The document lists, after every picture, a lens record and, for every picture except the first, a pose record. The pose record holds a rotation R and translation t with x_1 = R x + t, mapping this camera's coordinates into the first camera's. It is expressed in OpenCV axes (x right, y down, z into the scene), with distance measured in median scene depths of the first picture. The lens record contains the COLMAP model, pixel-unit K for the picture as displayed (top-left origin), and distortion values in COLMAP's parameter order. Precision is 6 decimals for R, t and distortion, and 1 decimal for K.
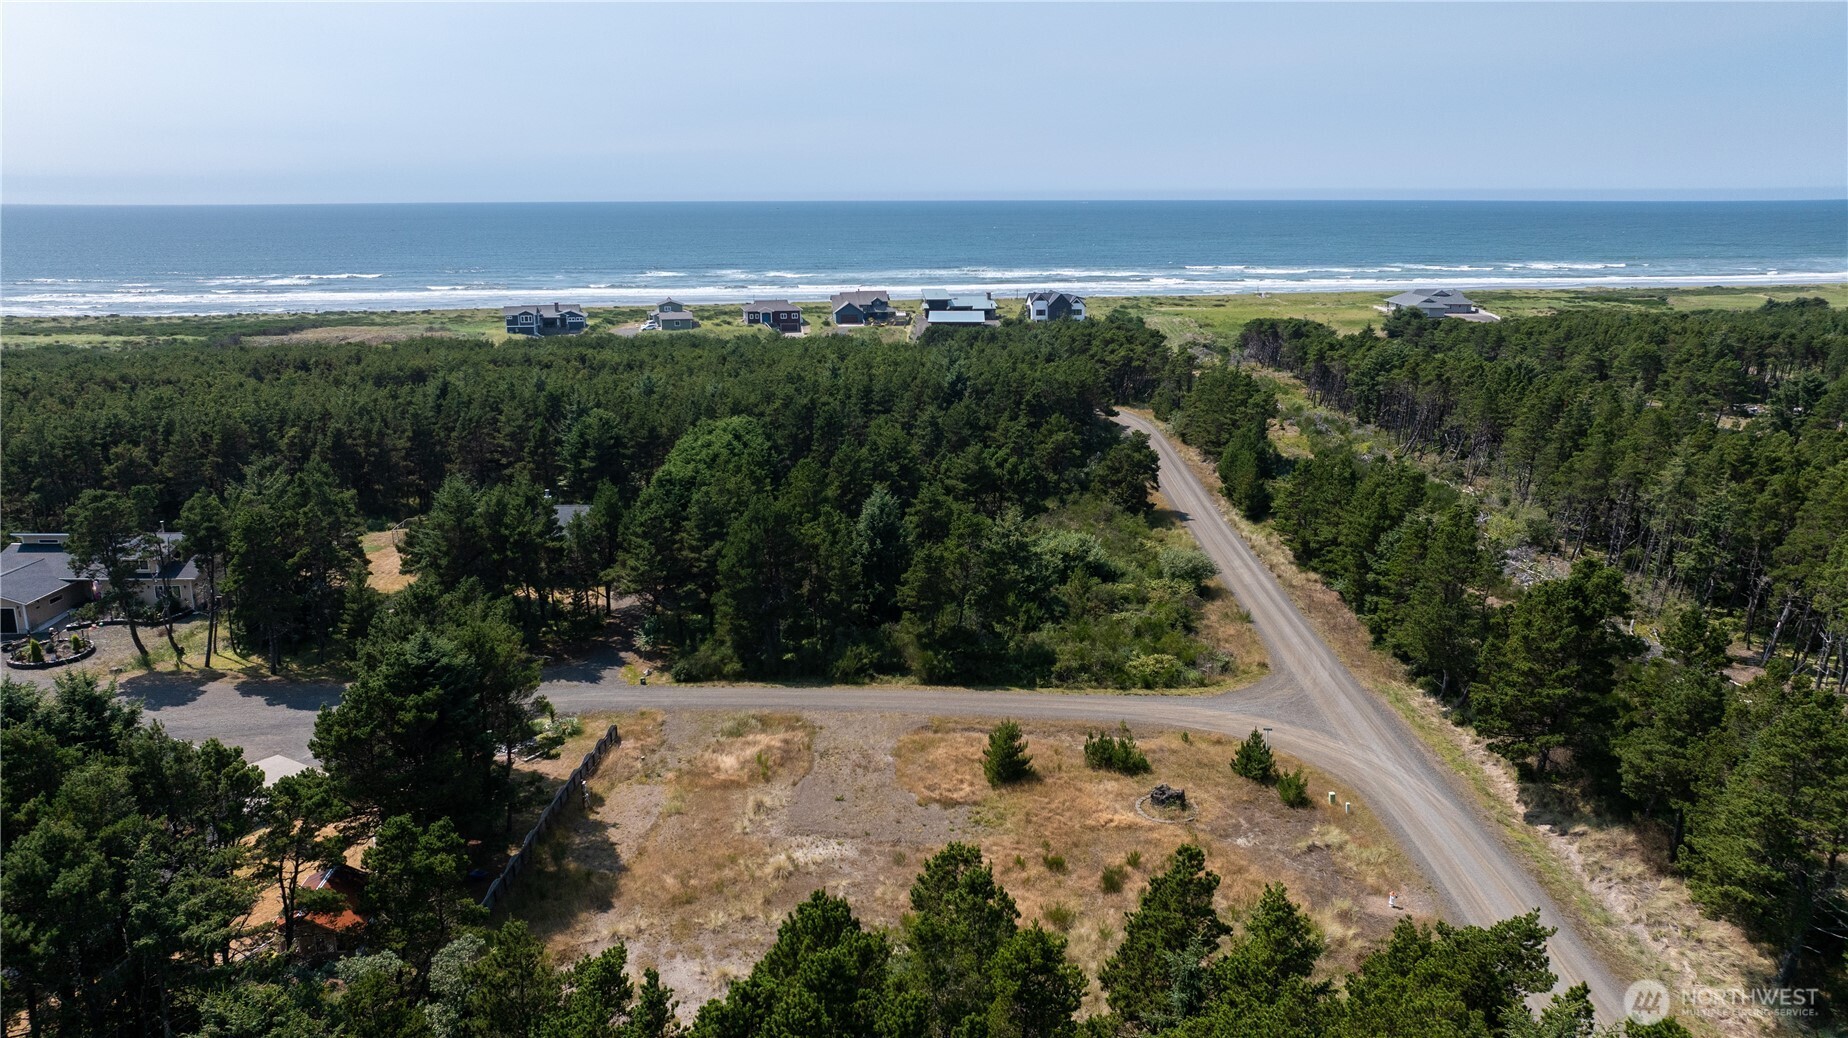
lens RADIAL K [[1297.6, 0, 925.4], [0, 1297.6, 498.6], [0, 0, 1]] dist [-0.029642, 0.011899]
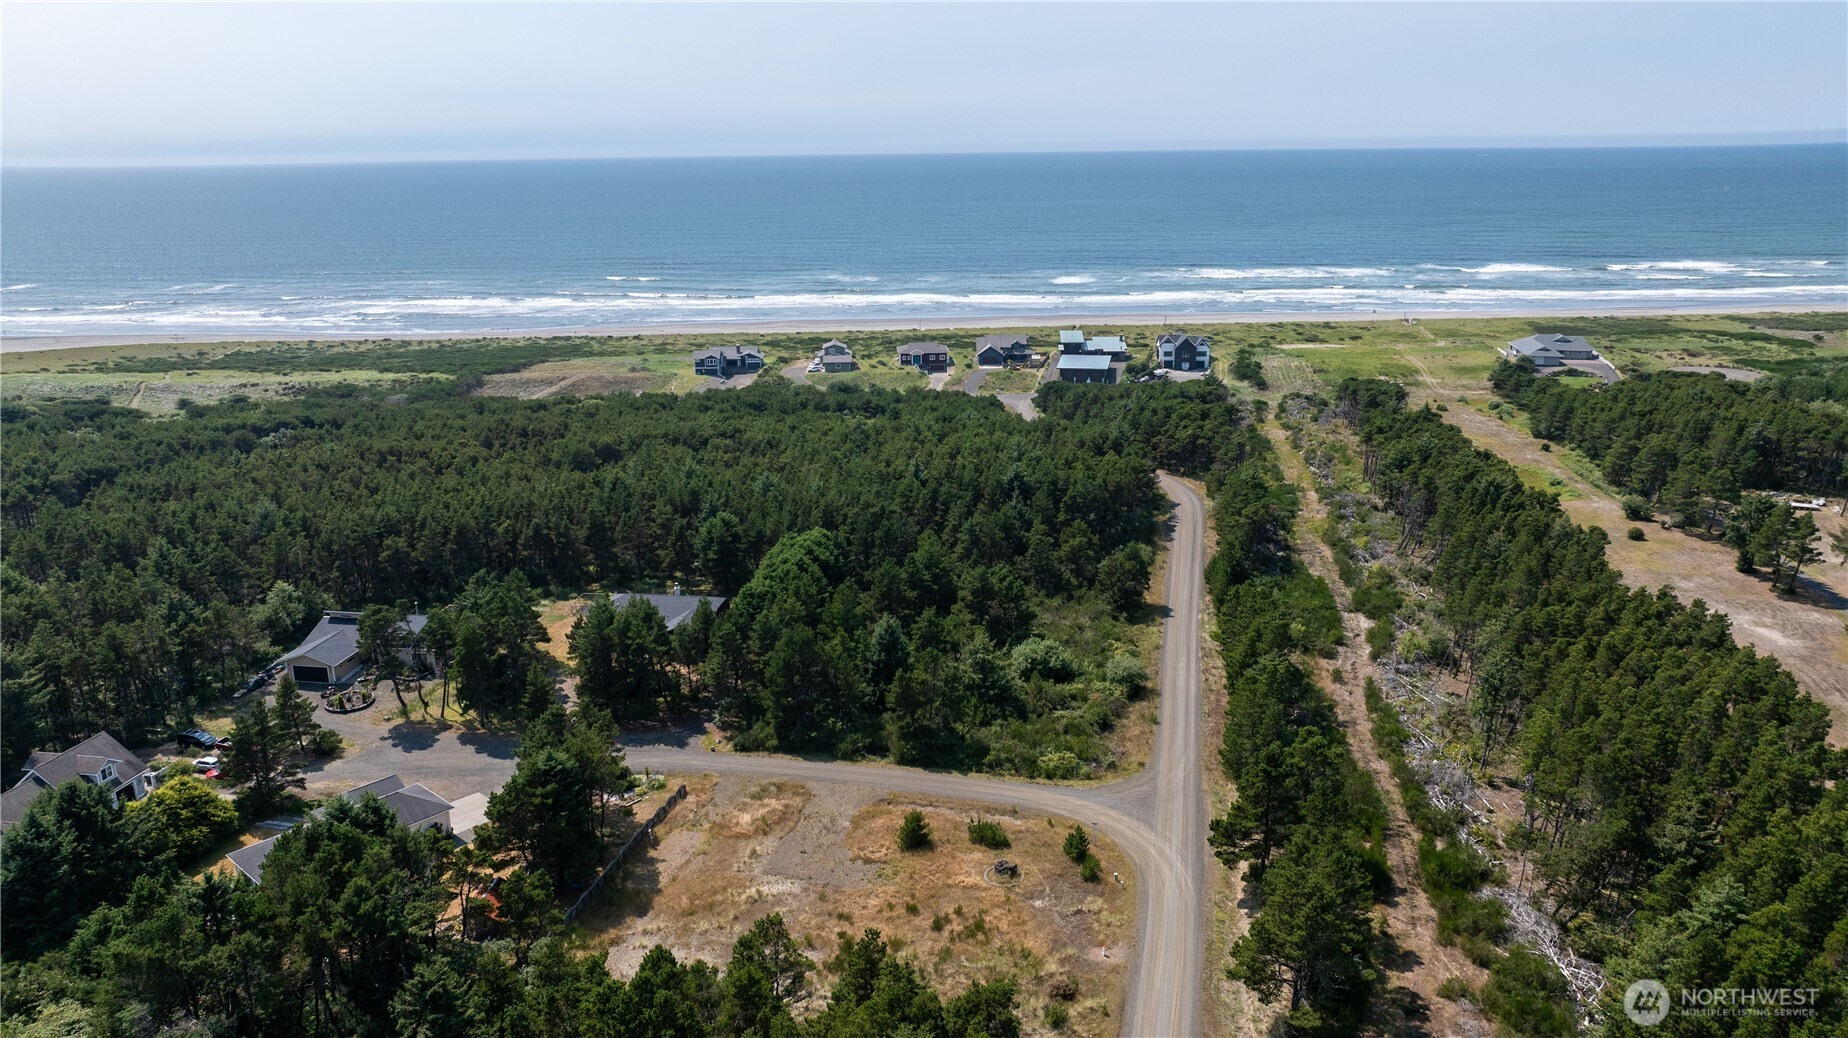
lens RADIAL K [[1297.6, 0, 912.9], [0, 1297.6, 520.0], [0, 0, 1]] dist [-0.029642, 0.011899]
pose [[0.983714, 0.033293, -0.176629, 0.267289], [-0.023741, 0.998153, 0.055919, -0.213735], [0.178164, -0.050815, 0.982688, -0.414720]]
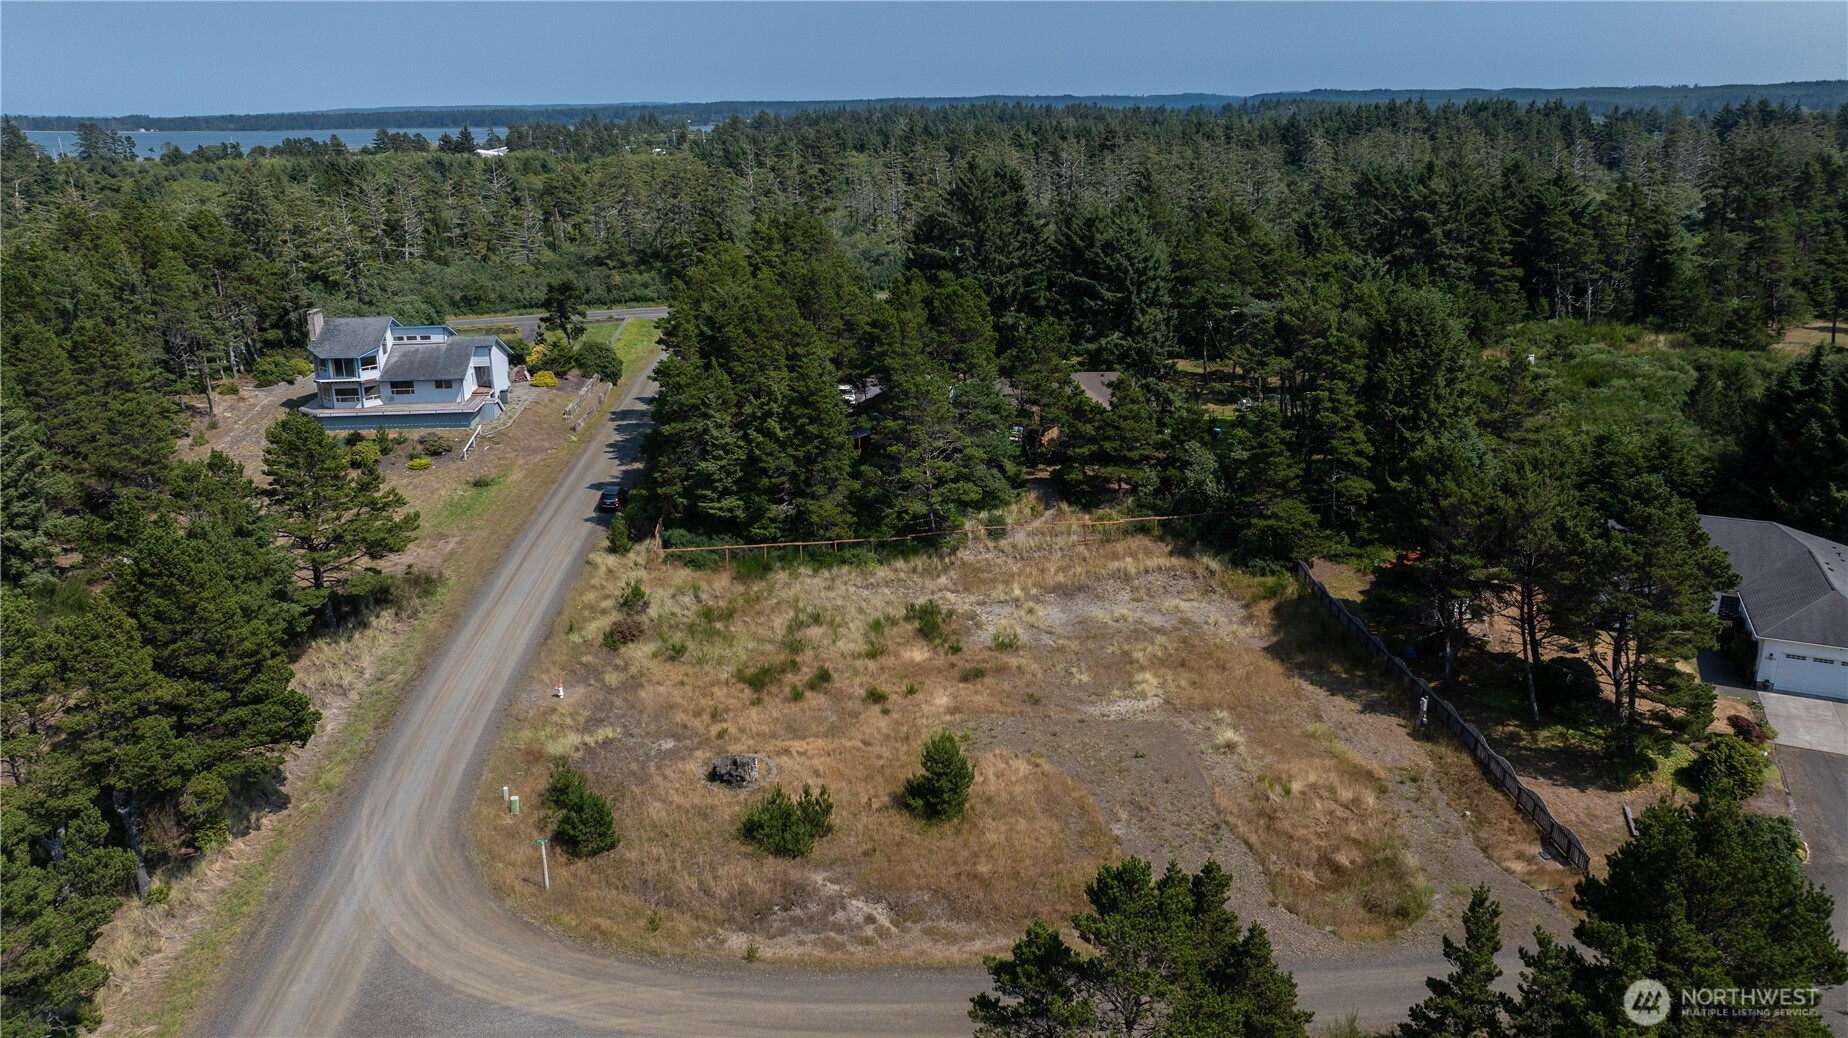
lens RADIAL K [[1297.6, 0, 918.6], [0, 1297.6, 509.8], [0, 0, 1]] dist [-0.029642, 0.011899]
pose [[-0.991624, 0.049079, -0.119468, 0.128159], [-0.018216, 0.862596, 0.505565, -0.246684], [0.127865, 0.503507, -0.854477, 1.276363]]
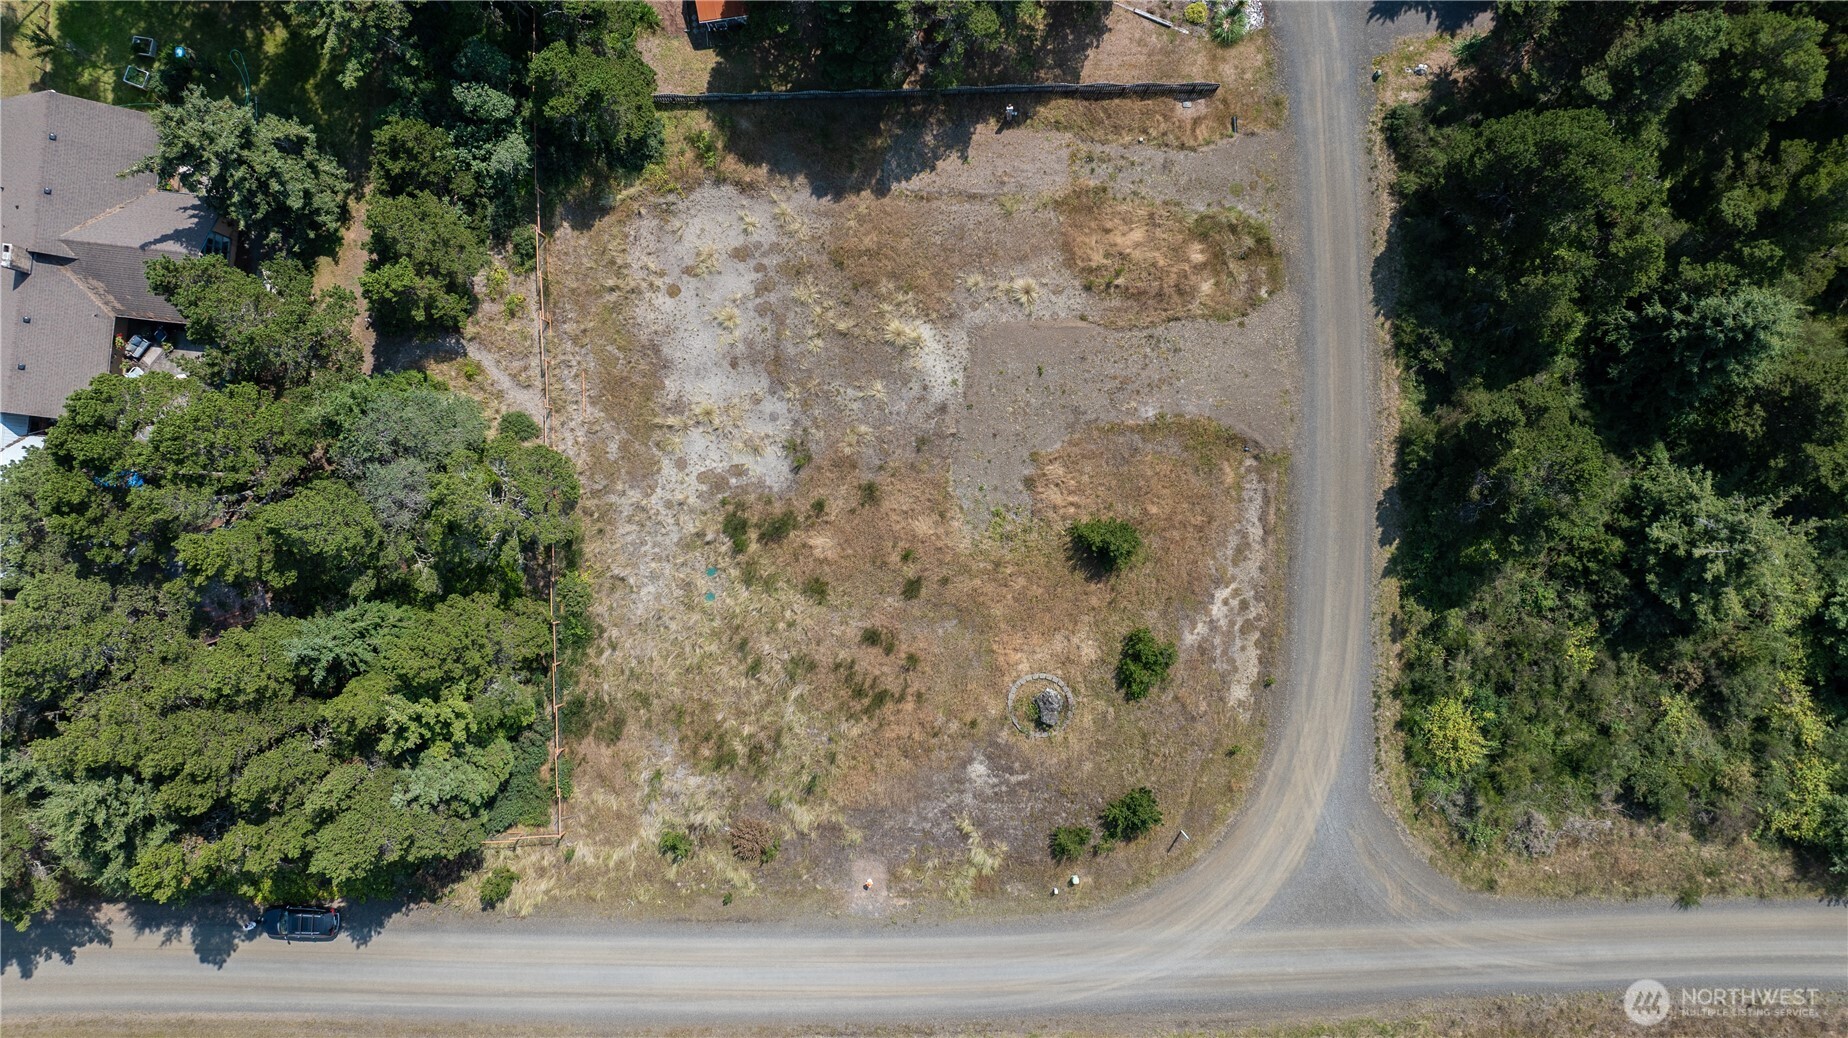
lens RADIAL K [[1297.6, 0, 929.2], [0, 1297.6, 510.2], [0, 0, 1]] dist [-0.029642, 0.011899]
pose [[0.063328, 0.997832, -0.017933, 0.040008], [-0.204999, 0.030592, 0.978284, -0.556999], [0.976711, -0.058277, 0.206492, 0.569466]]
